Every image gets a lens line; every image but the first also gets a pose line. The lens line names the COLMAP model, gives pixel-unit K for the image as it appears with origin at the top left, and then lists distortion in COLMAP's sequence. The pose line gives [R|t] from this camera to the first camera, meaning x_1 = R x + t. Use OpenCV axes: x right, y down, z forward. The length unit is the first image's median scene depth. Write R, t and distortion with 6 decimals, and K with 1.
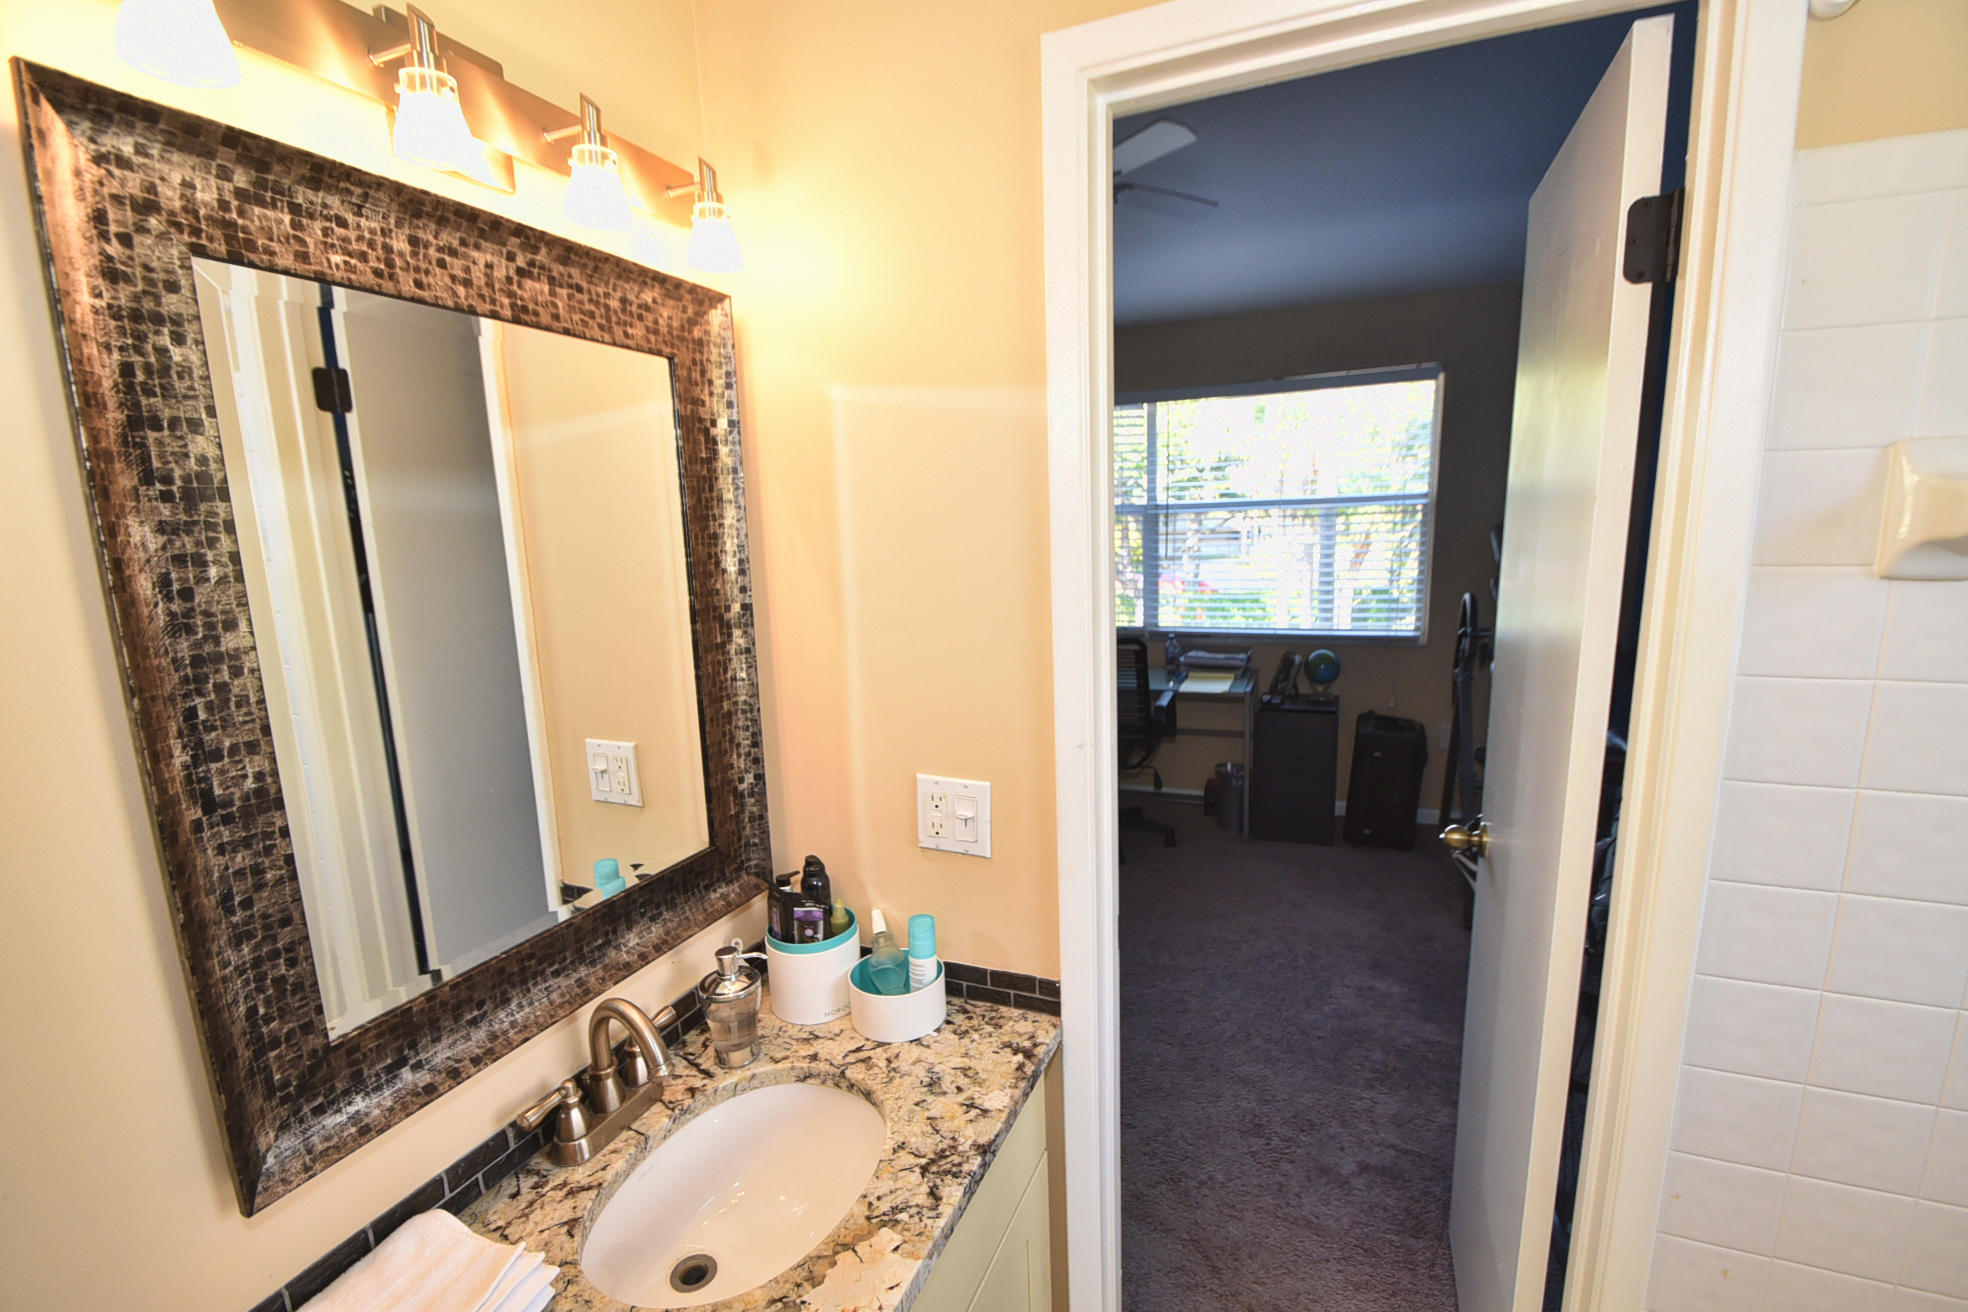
lens RADIAL K [[869.1, 0, 983.0], [0, 869.1, 690.3], [0, 0, 1]] dist [0.010307, -0.015764]
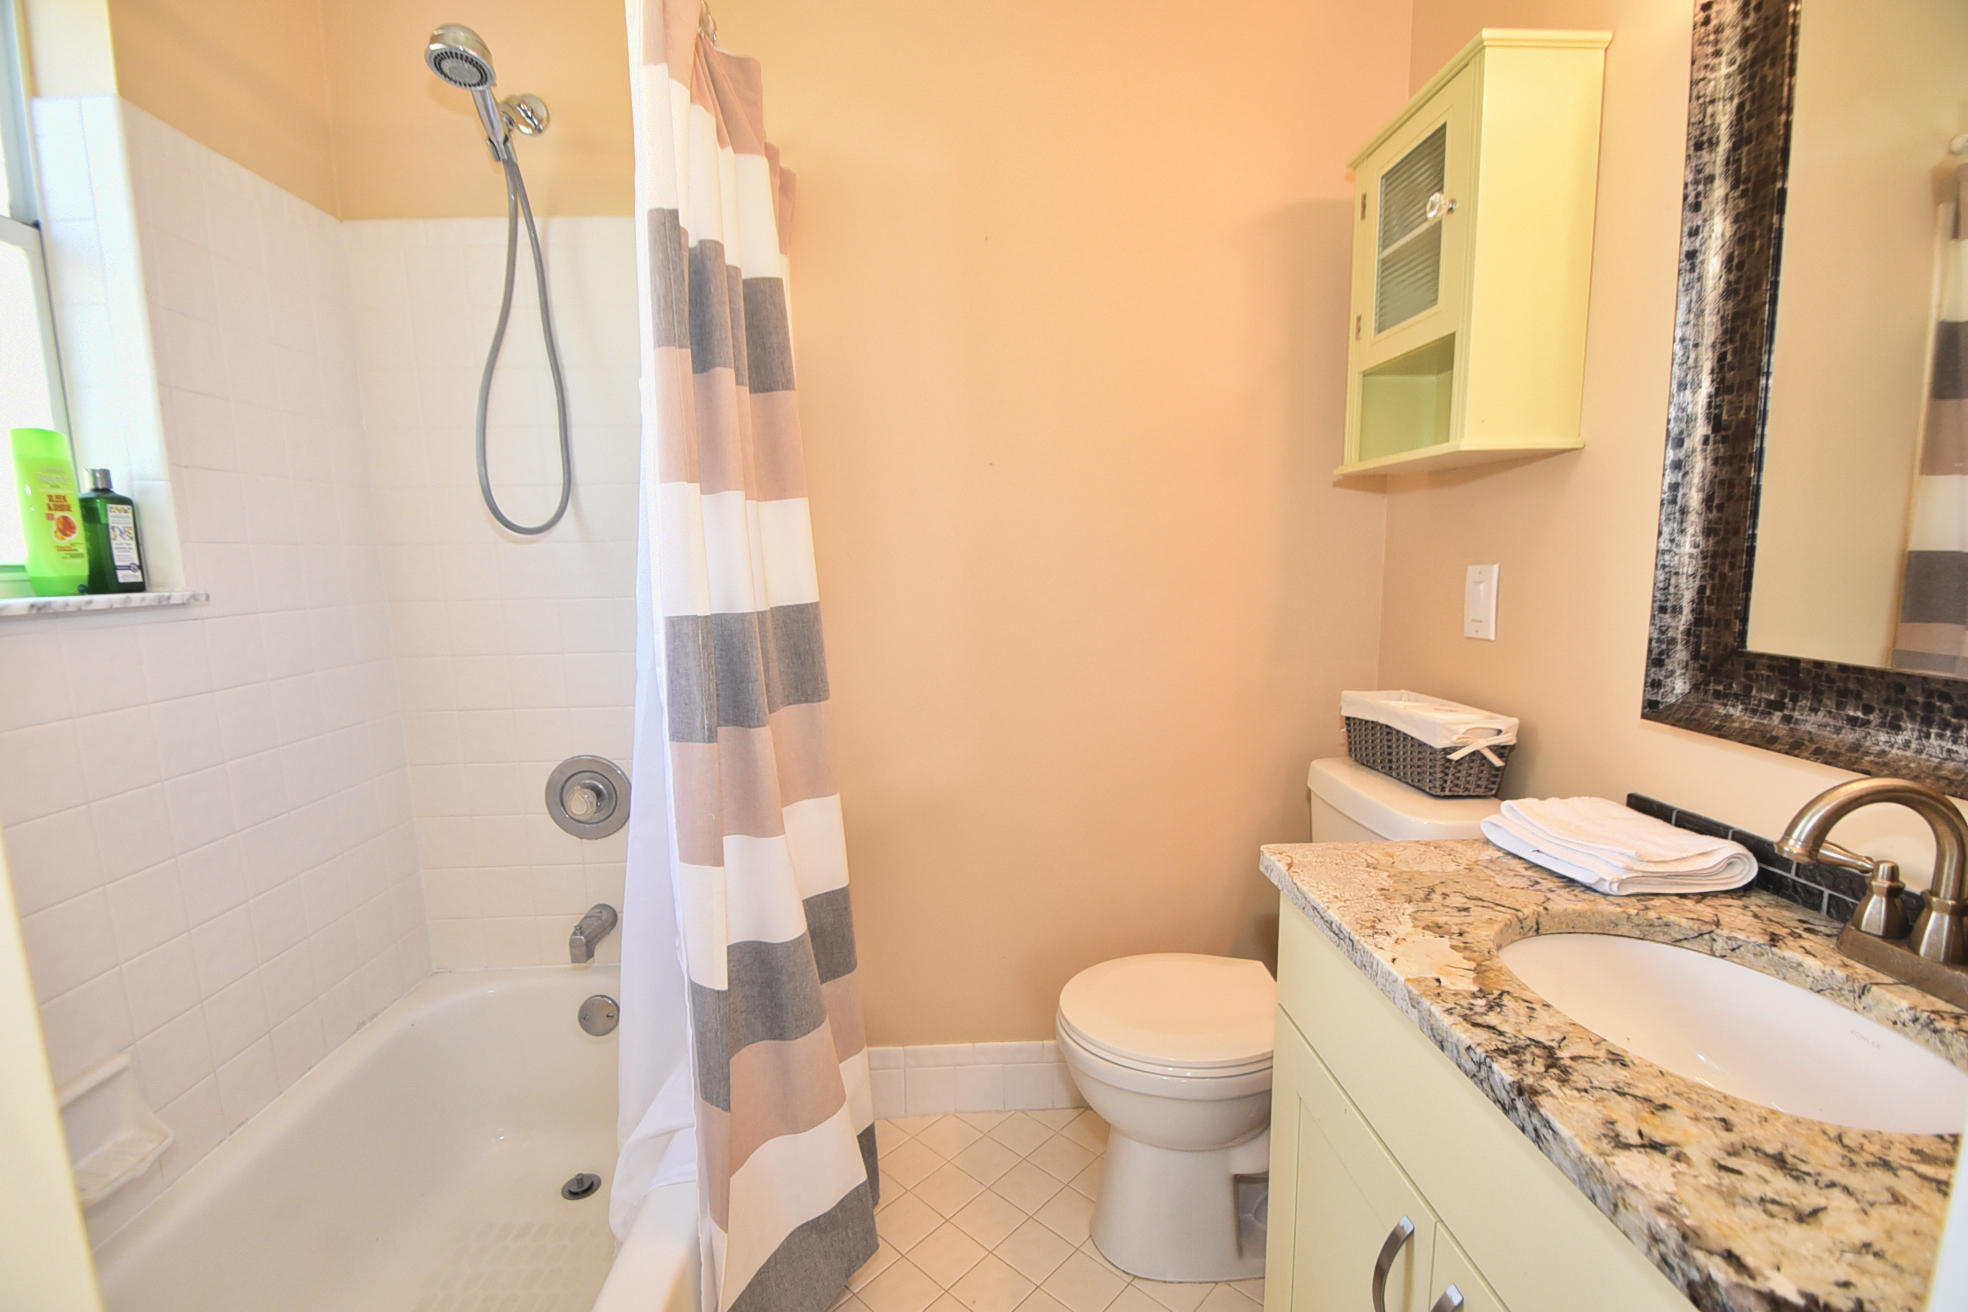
lens RADIAL K [[941.2, 0, 983.4], [0, 941.2, 692.2], [0, 0, 1]] dist [0.008581, -0.017557]
pose [[-0.898201, 0.113207, -0.424758, 0.669027], [-0.032800, 0.946317, 0.321572, 0.070672], [0.438360, 0.302768, -0.846269, 1.480373]]
